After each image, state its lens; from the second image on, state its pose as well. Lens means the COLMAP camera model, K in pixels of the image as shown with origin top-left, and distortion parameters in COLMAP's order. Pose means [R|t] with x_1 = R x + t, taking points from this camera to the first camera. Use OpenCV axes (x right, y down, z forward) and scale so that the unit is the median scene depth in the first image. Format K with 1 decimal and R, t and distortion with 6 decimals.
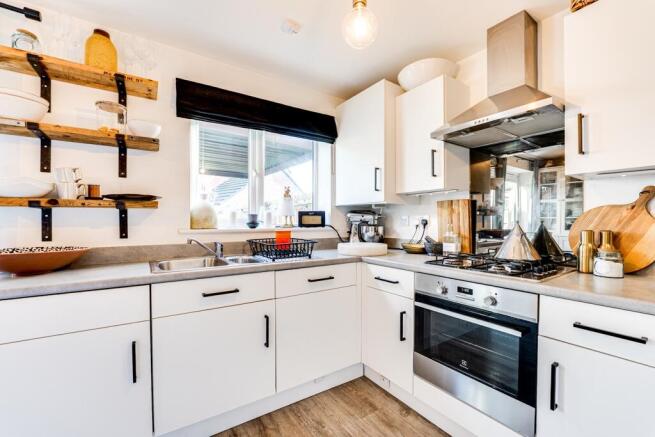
lens RADIAL K [[276.9, 0, 328.0], [0, 276.9, 224.2], [0, 0, 1]] dist [-0.012638, -0.000207]
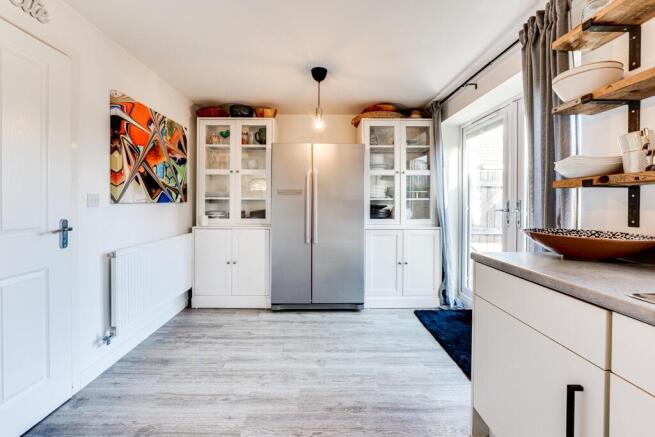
lens RADIAL K [[261.8, 0, 327.1], [0, 261.8, 202.7], [0, 0, 1]] dist [-0.000930, -0.000021]
pose [[-0.531537, 0.000919, -0.847034, 0.117472], [-0.011631, 0.999897, 0.008384, -0.006189], [0.846955, 0.014309, -0.531472, 0.654567]]
